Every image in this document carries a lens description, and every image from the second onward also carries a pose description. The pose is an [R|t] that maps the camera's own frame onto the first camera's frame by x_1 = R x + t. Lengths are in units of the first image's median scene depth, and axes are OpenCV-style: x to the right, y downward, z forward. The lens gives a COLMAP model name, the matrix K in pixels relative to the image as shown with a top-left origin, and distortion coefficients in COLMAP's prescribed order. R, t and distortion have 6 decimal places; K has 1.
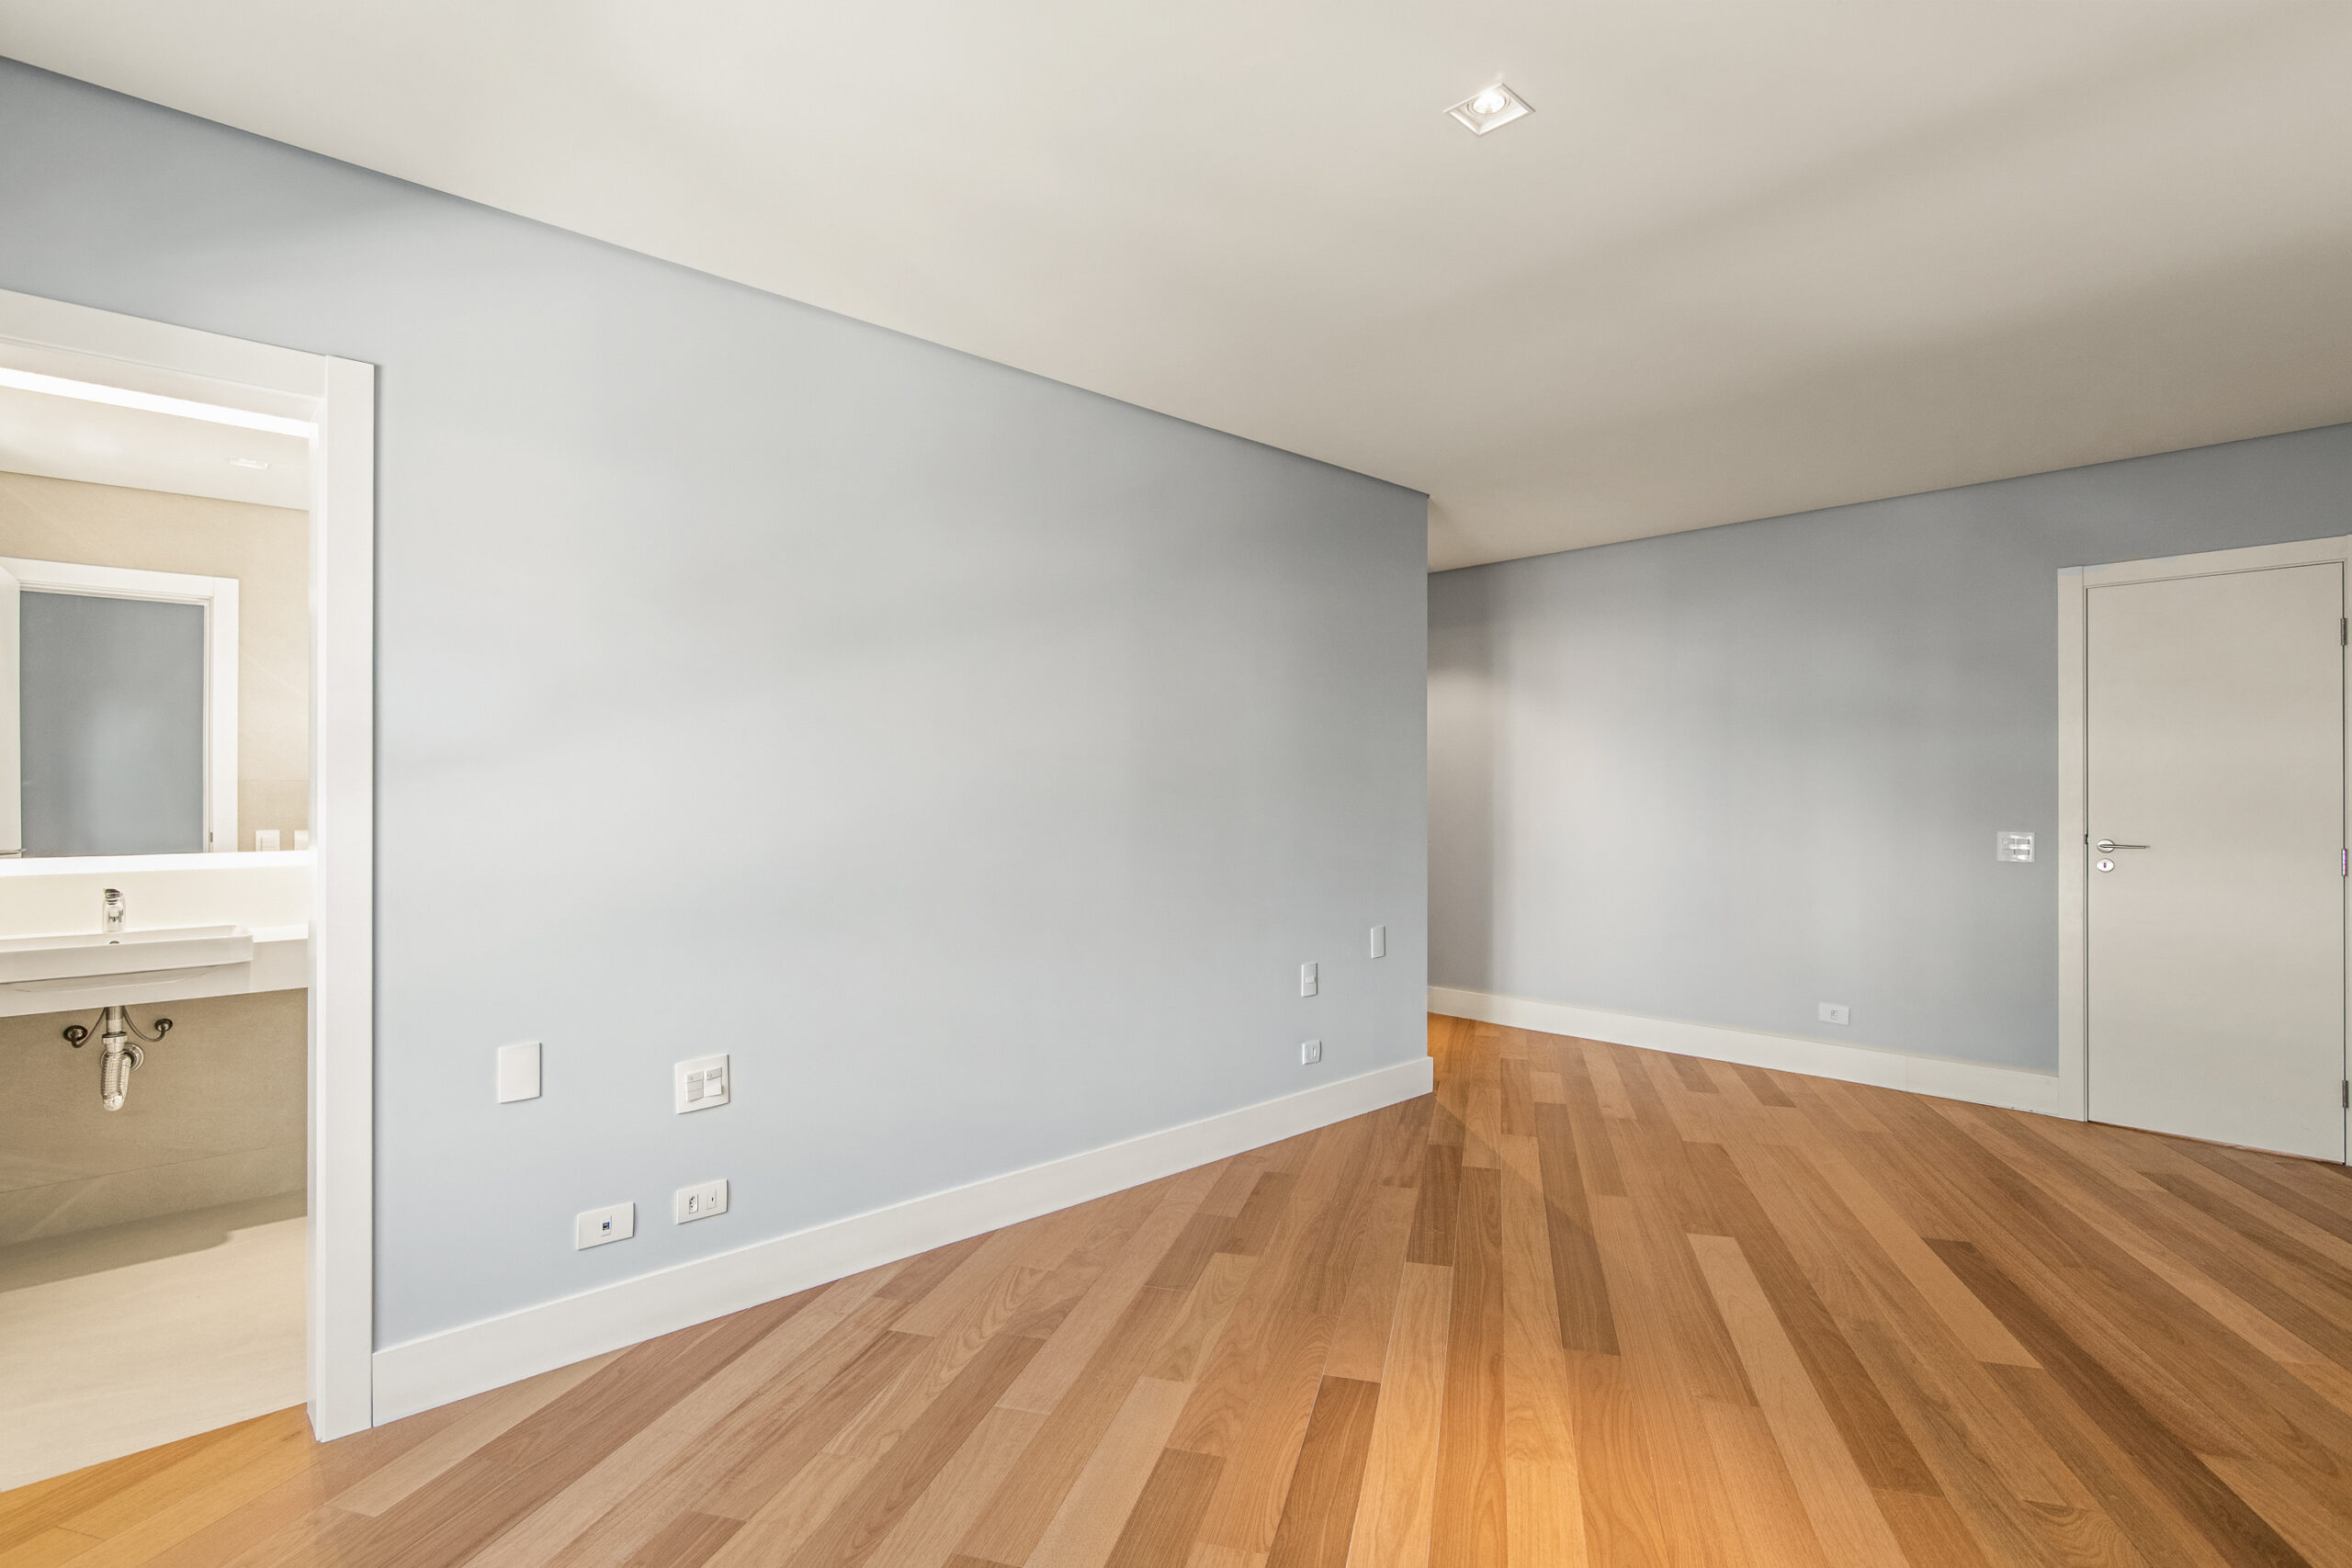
lens RADIAL K [[1114.4, 0, 1174.6], [0, 1114.4, 788.1], [0, 0, 1]] dist [-0.001025, -0.000078]
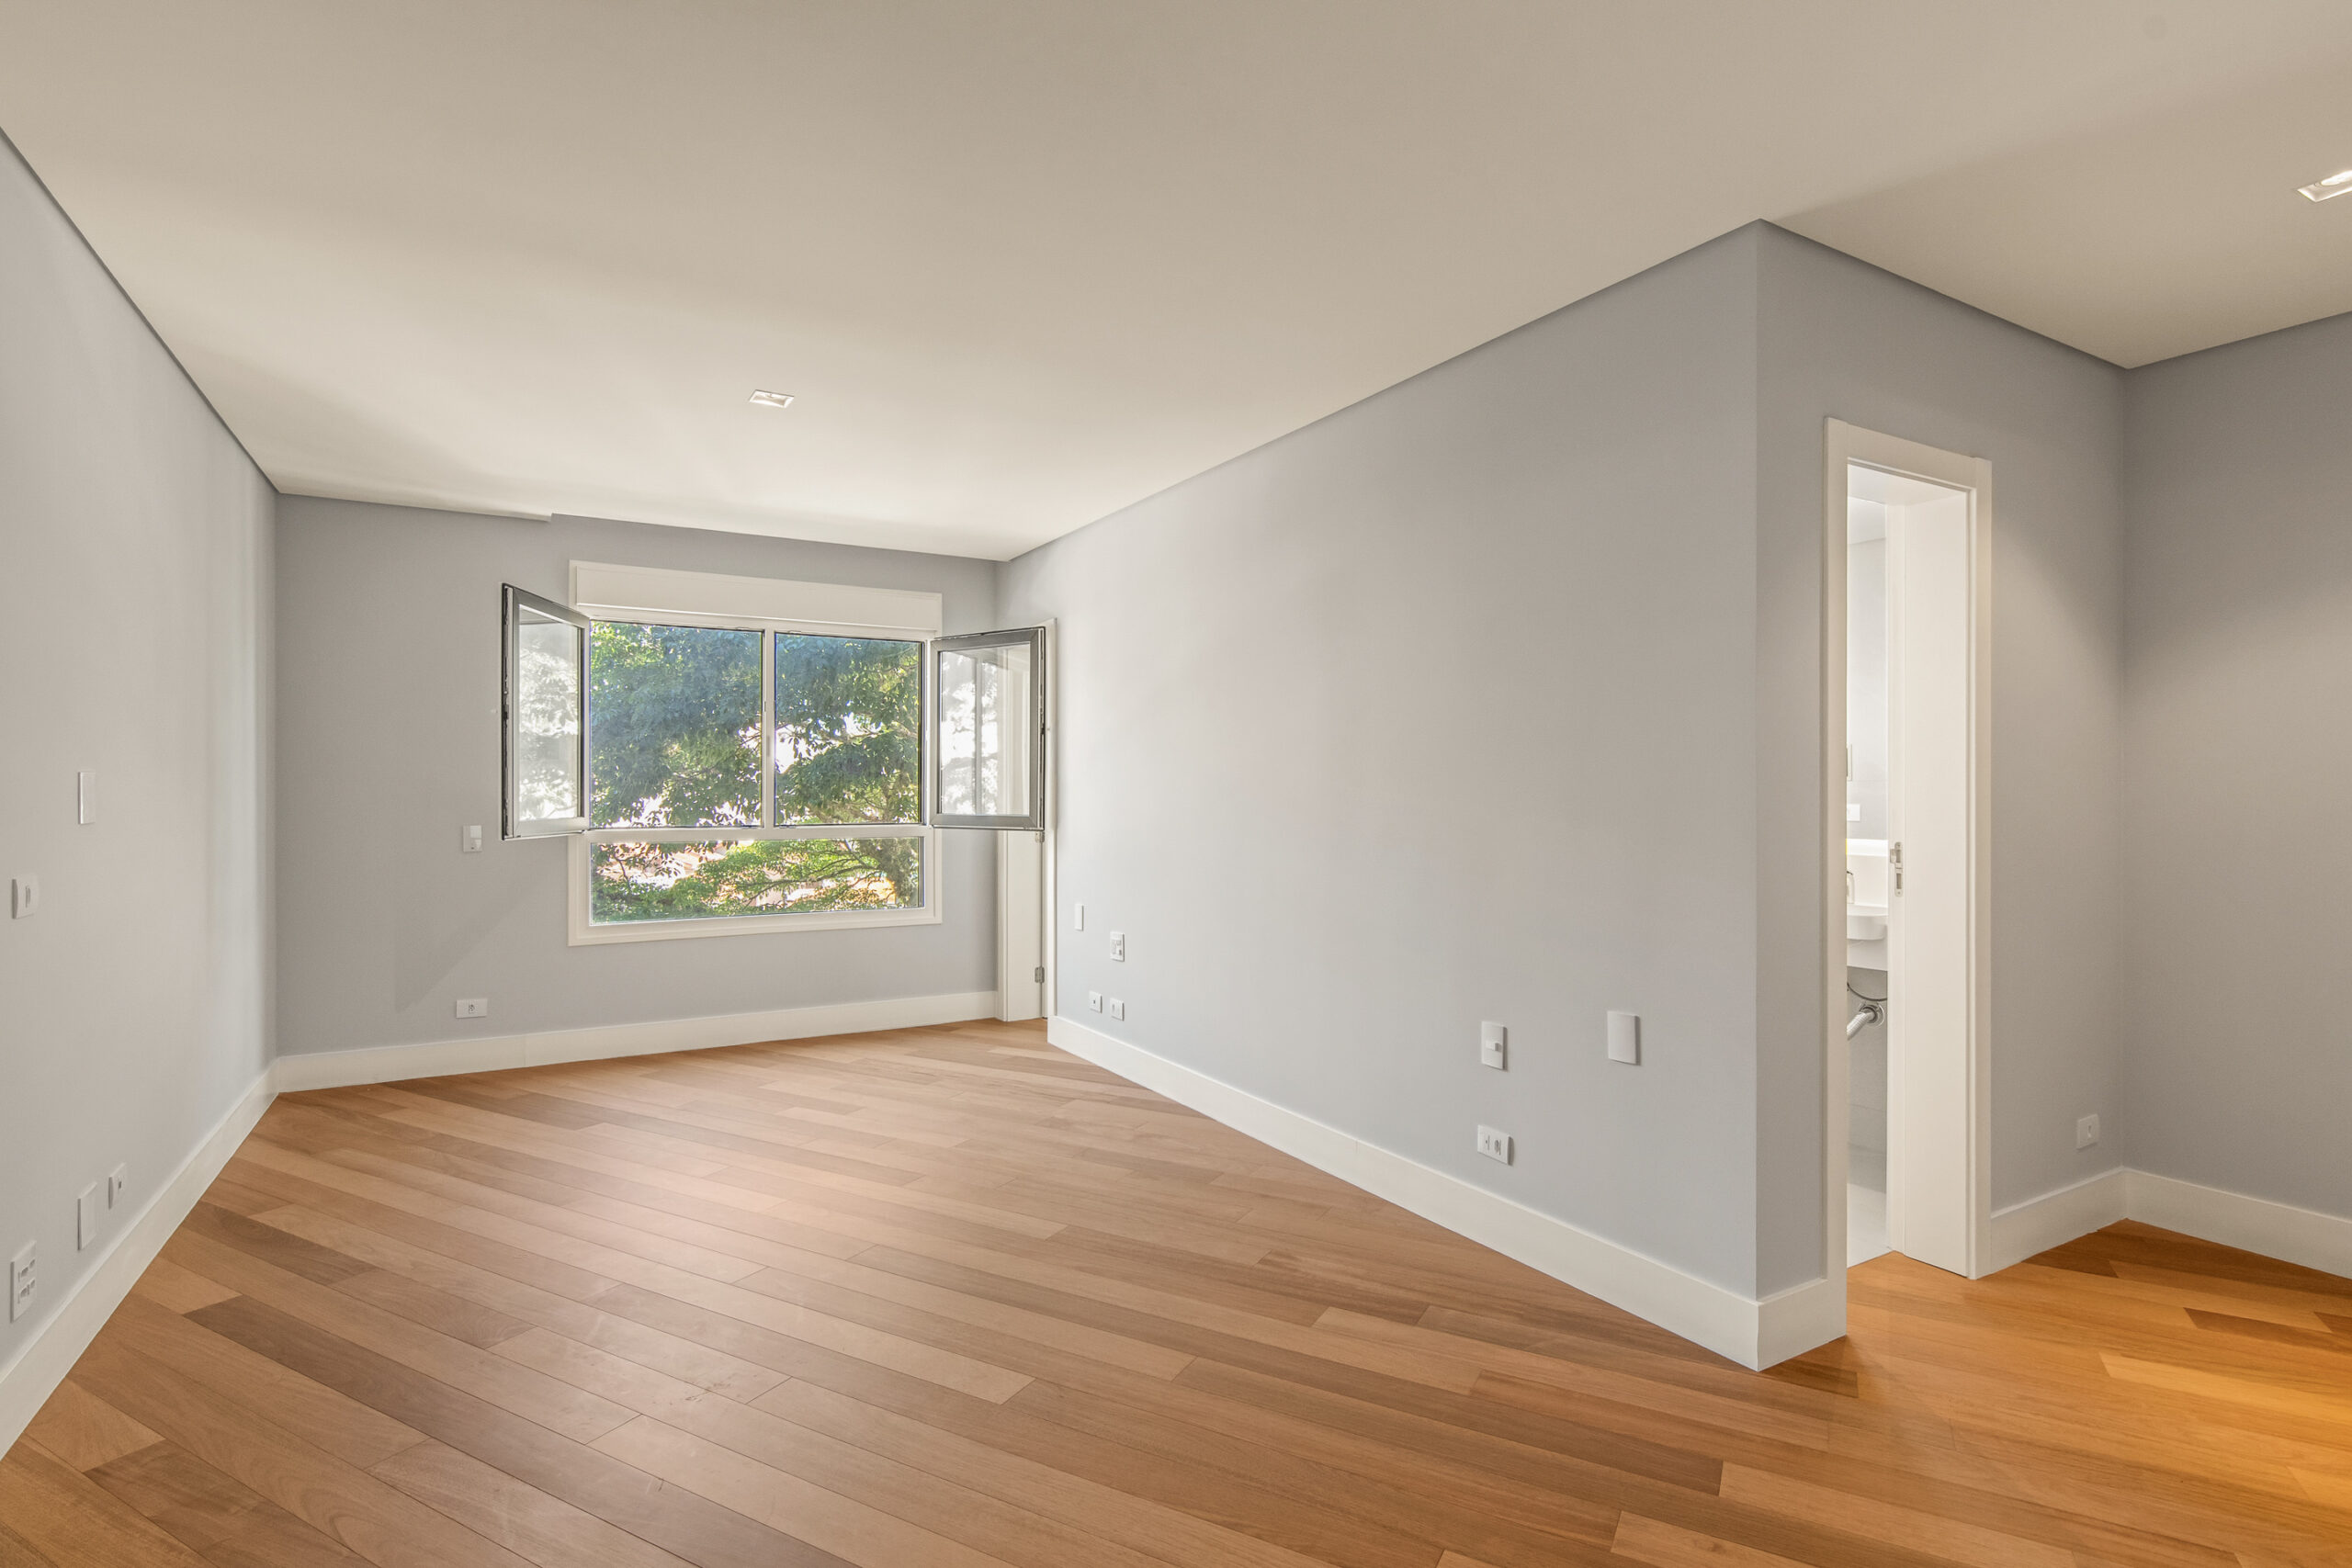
lens RADIAL K [[1140.7, 0, 1173.8], [0, 1140.7, 785.3], [0, 0, 1]] dist [-0.002498, 0.001471]
pose [[-0.215157, -0.003089, -0.976575, 1.005954], [0.001846, 0.999992, -0.003570, 0.002804], [0.976578, -0.002570, -0.215150, 1.062230]]
